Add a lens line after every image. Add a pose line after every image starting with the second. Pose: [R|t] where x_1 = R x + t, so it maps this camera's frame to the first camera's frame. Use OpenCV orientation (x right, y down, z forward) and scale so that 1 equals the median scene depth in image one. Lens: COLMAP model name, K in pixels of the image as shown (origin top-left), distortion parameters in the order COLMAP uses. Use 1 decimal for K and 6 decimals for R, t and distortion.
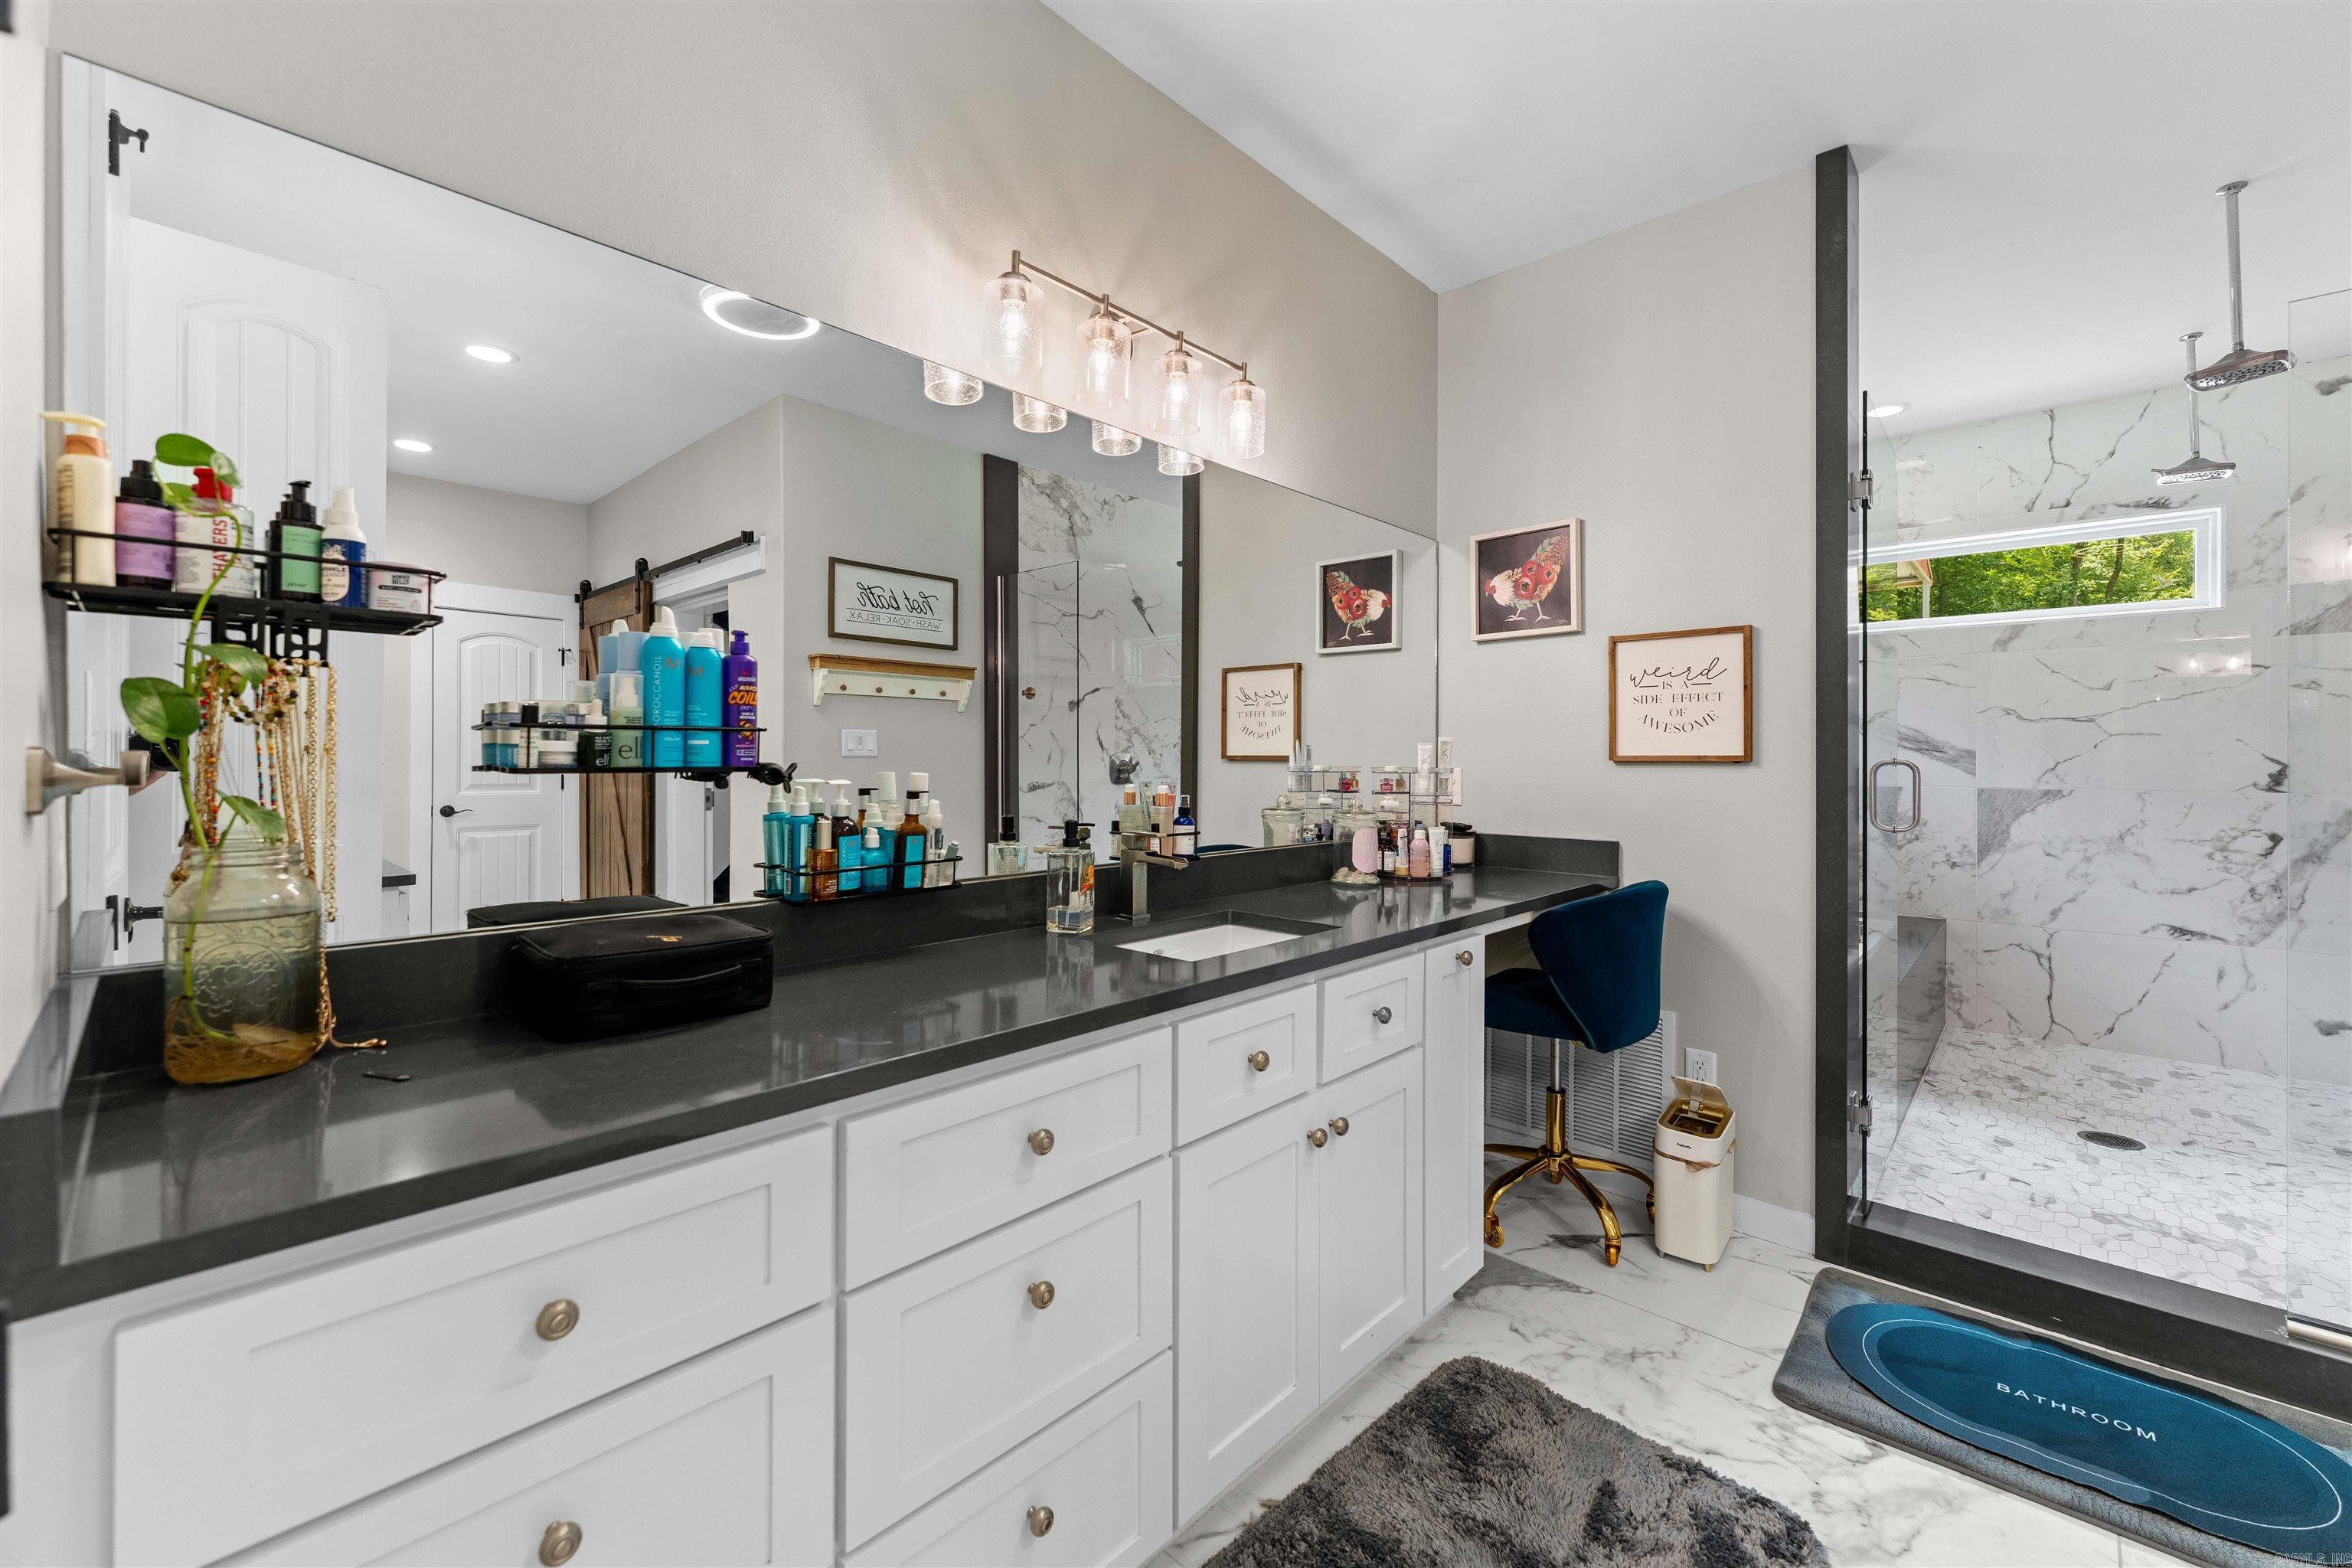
lens RADIAL K [[949.9, 0, 1185.5], [0, 949.9, 754.6], [0, 0, 1]] dist [0.000118, -0.000372]
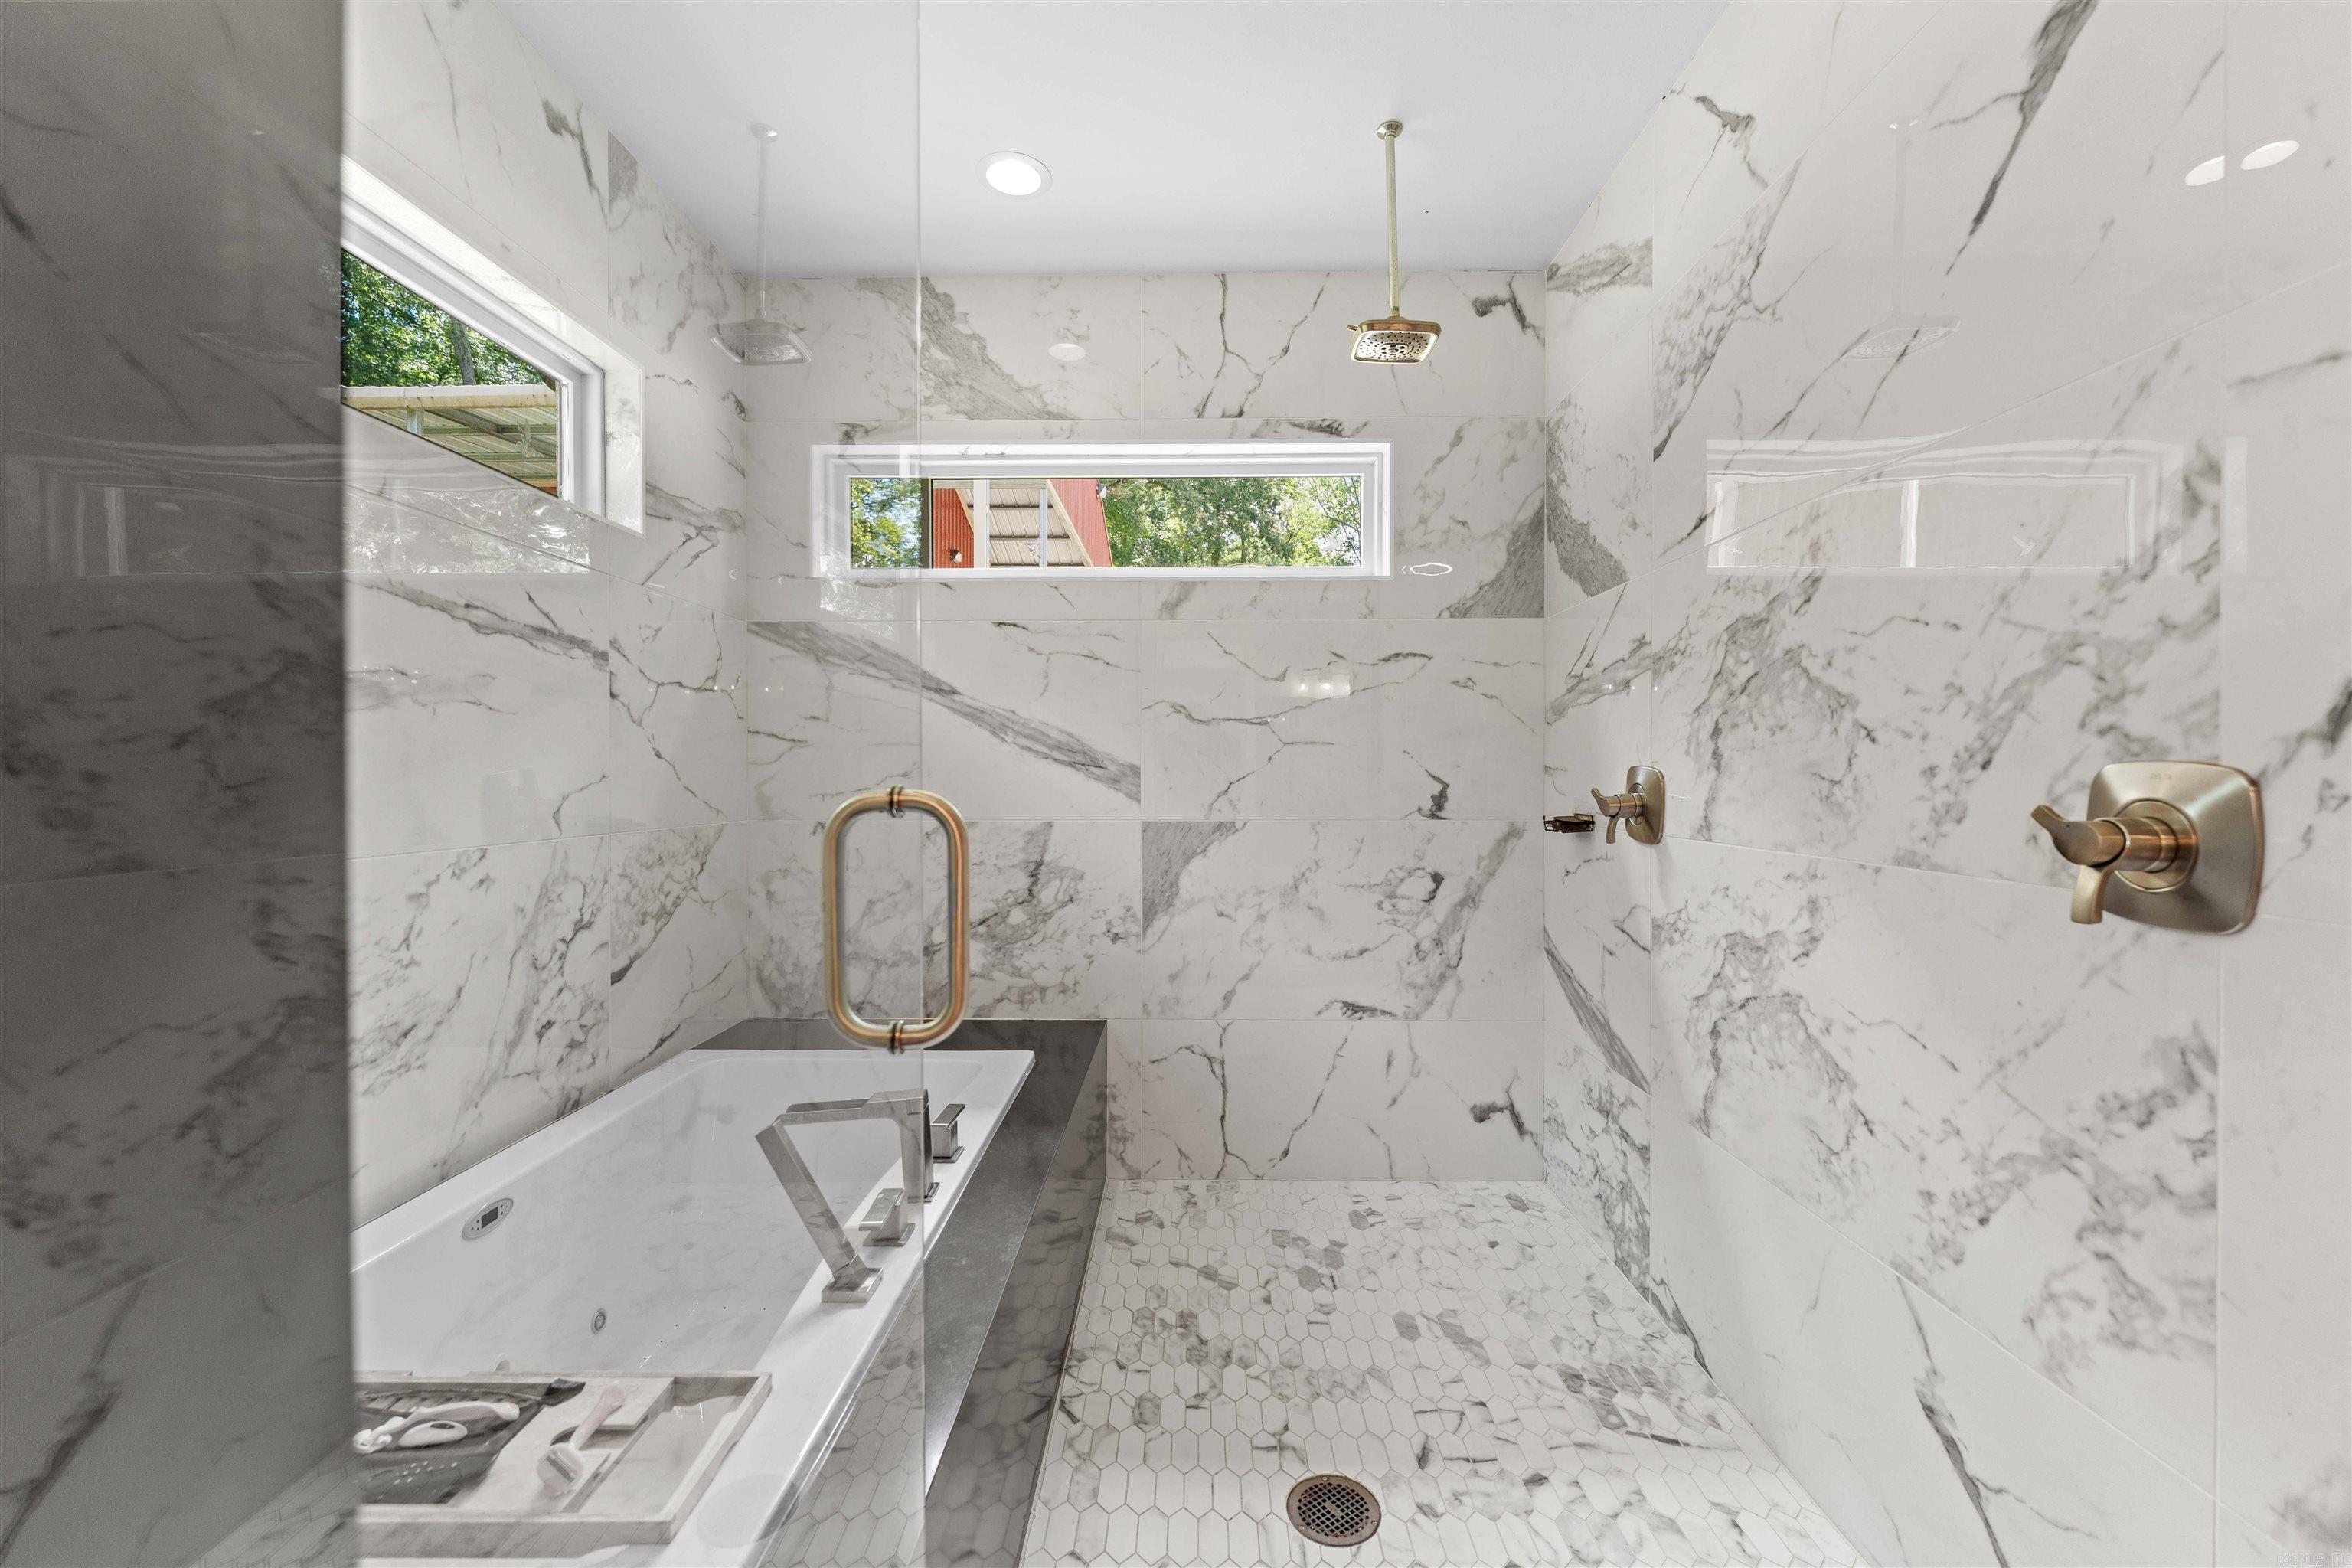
lens RADIAL K [[949.9, 0, 1176.4], [0, 949.9, 774.8], [0, 0, 1]] dist [0.000118, -0.000372]
pose [[0.750209, -0.005958, 0.661174, 0.436713], [0.002192, 0.999976, 0.006524, -0.001968], [-0.661198, -0.003445, 0.750204, 0.514495]]
